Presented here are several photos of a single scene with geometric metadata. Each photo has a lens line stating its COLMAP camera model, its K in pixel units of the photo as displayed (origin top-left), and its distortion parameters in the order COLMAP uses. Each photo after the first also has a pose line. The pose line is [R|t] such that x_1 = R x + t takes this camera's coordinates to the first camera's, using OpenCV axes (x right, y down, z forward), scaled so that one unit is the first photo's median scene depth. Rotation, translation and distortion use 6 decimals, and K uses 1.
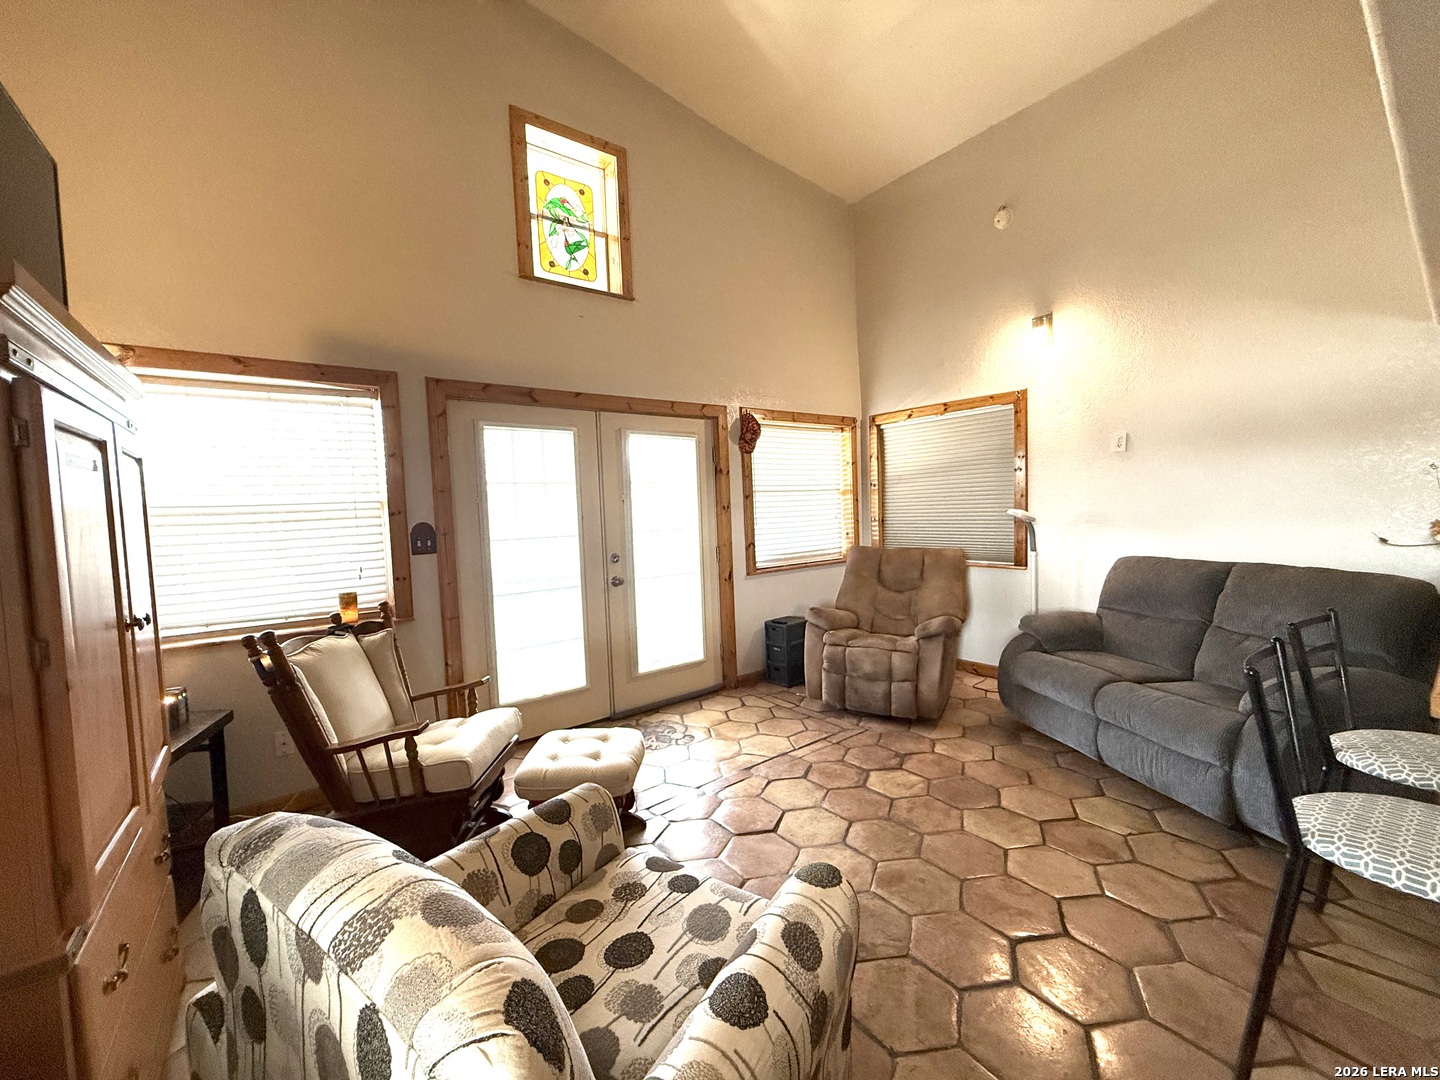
lens RADIAL K [[573.5, 0, 714.8], [0, 573.5, 541.1], [0, 0, 1]] dist [0.001373, -0.000166]
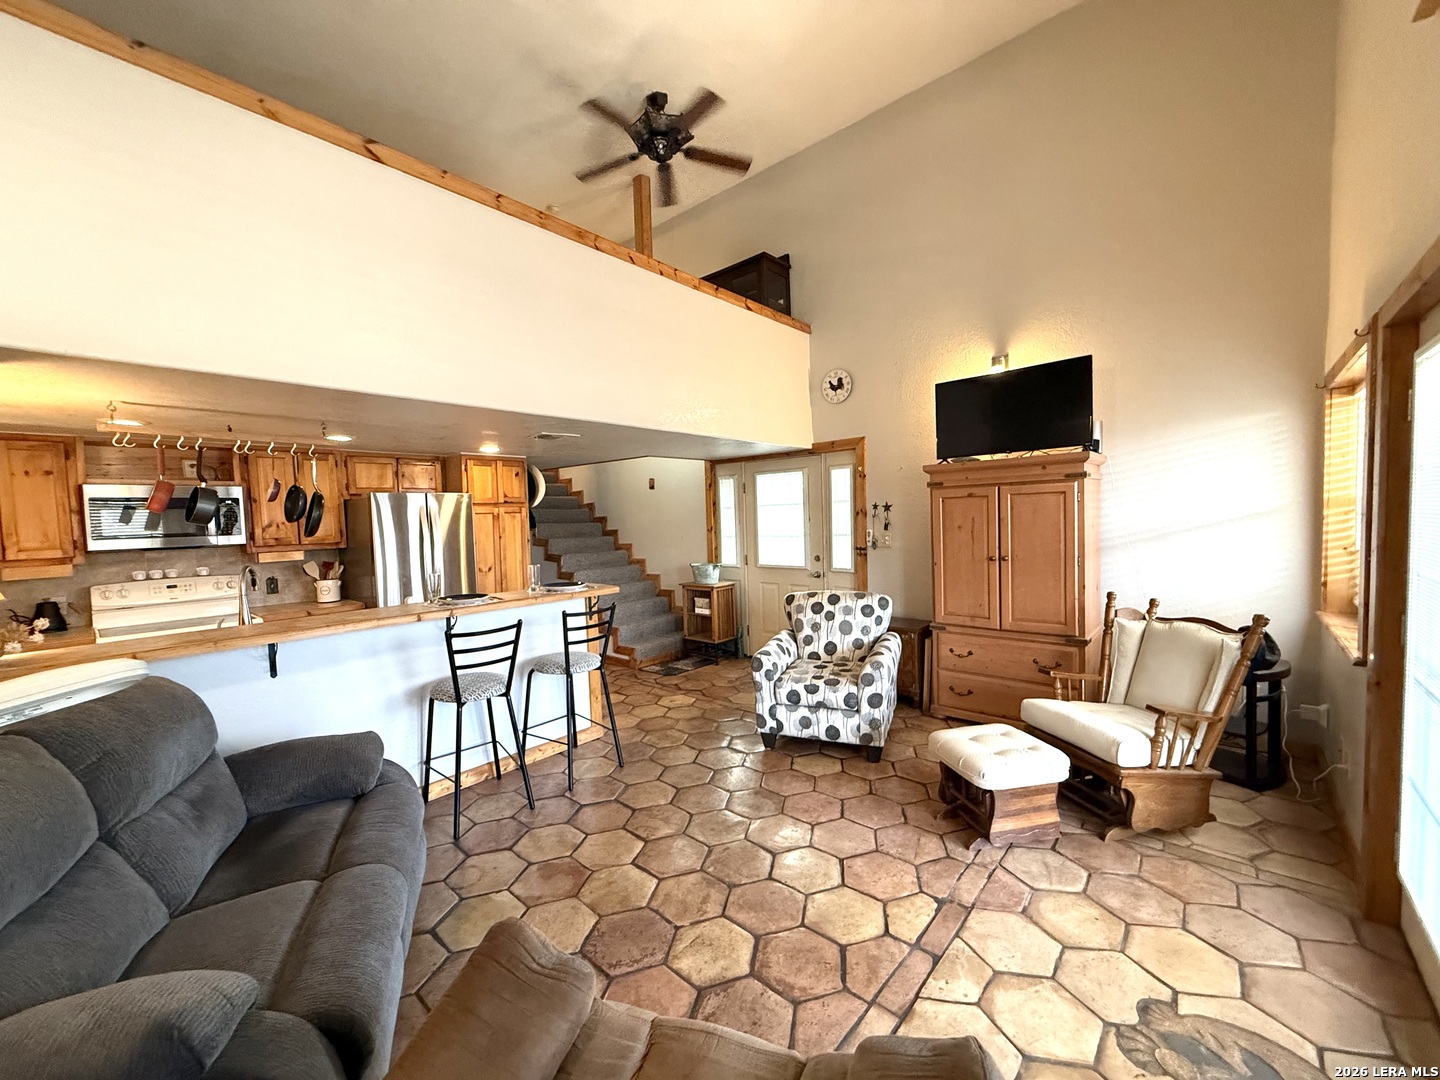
lens RADIAL K [[573.5, 0, 714.8], [0, 573.5, 541.1], [0, 0, 1]] dist [0.001373, -0.000166]
pose [[-0.979514, 0.076748, -0.186175, 0.354849], [0.058693, 0.993191, 0.100632, -0.126891], [0.192631, 0.087643, -0.977350, 1.435587]]
